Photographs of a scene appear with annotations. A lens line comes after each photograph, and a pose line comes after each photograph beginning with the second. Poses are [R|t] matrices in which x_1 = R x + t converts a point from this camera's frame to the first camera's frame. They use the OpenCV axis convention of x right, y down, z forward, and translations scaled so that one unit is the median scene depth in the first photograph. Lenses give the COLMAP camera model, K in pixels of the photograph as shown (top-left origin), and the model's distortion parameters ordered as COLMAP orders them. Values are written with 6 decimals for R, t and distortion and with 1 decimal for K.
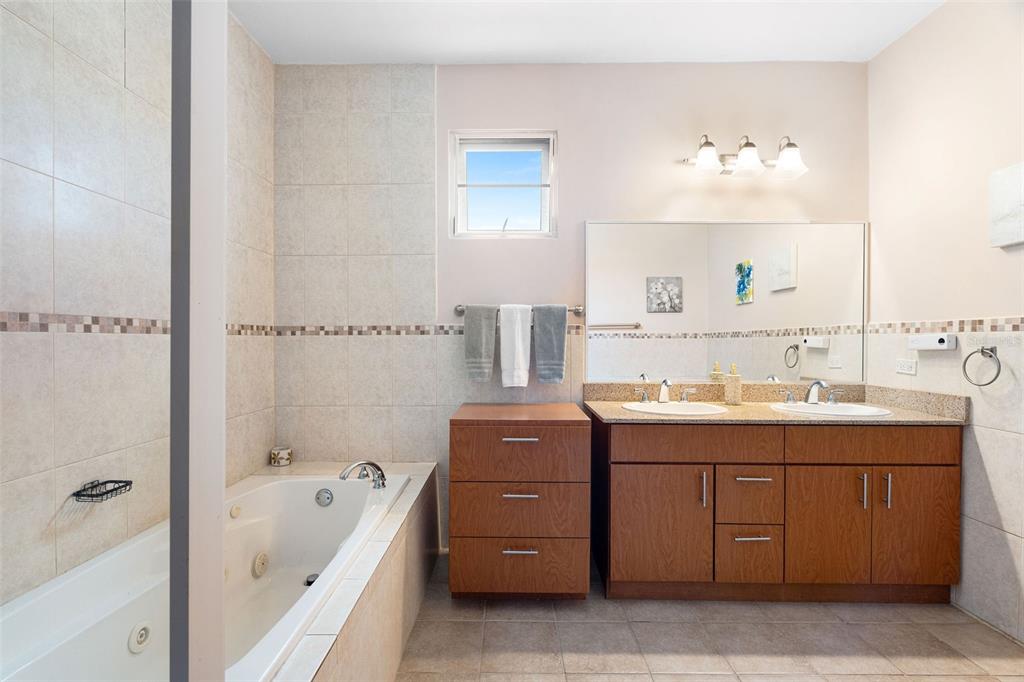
lens RADIAL K [[460.2, 0, 511.5], [0, 460.2, 339.8], [0, 0, 1]] dist [0.001844, 0.000022]
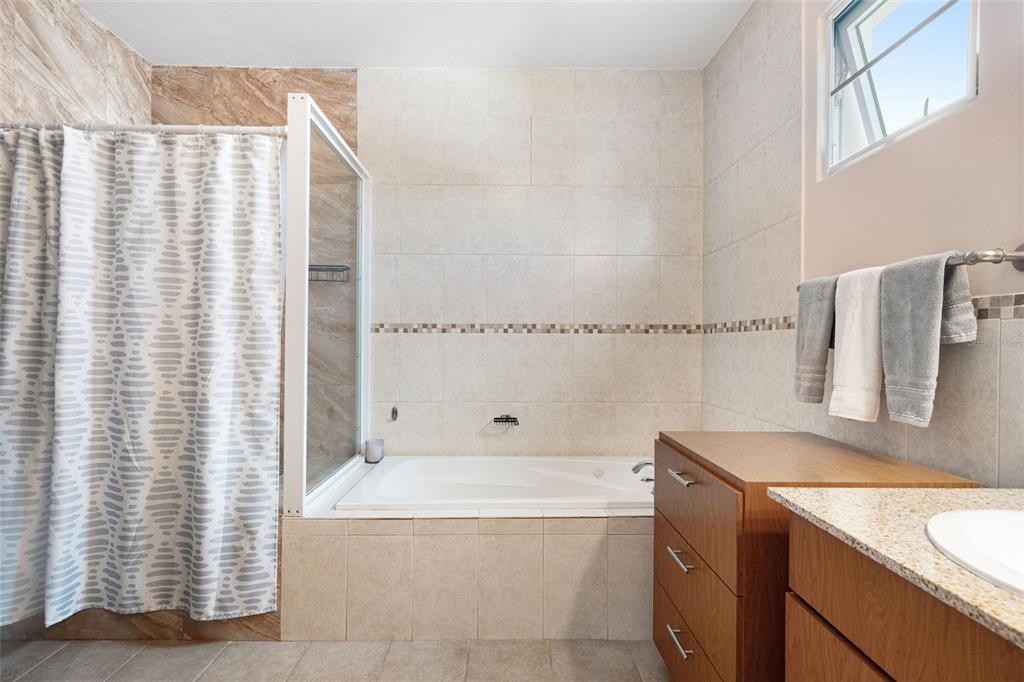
lens RADIAL K [[485.1, 0, 513.1], [0, 485.1, 341.9], [0, 0, 1]] dist [0.000735, 0.000096]
pose [[0.017802, 0.000431, -0.999841, 0.800644], [-0.003379, 0.999994, 0.000371, 0.014653], [0.999836, 0.003372, 0.017804, 0.796057]]
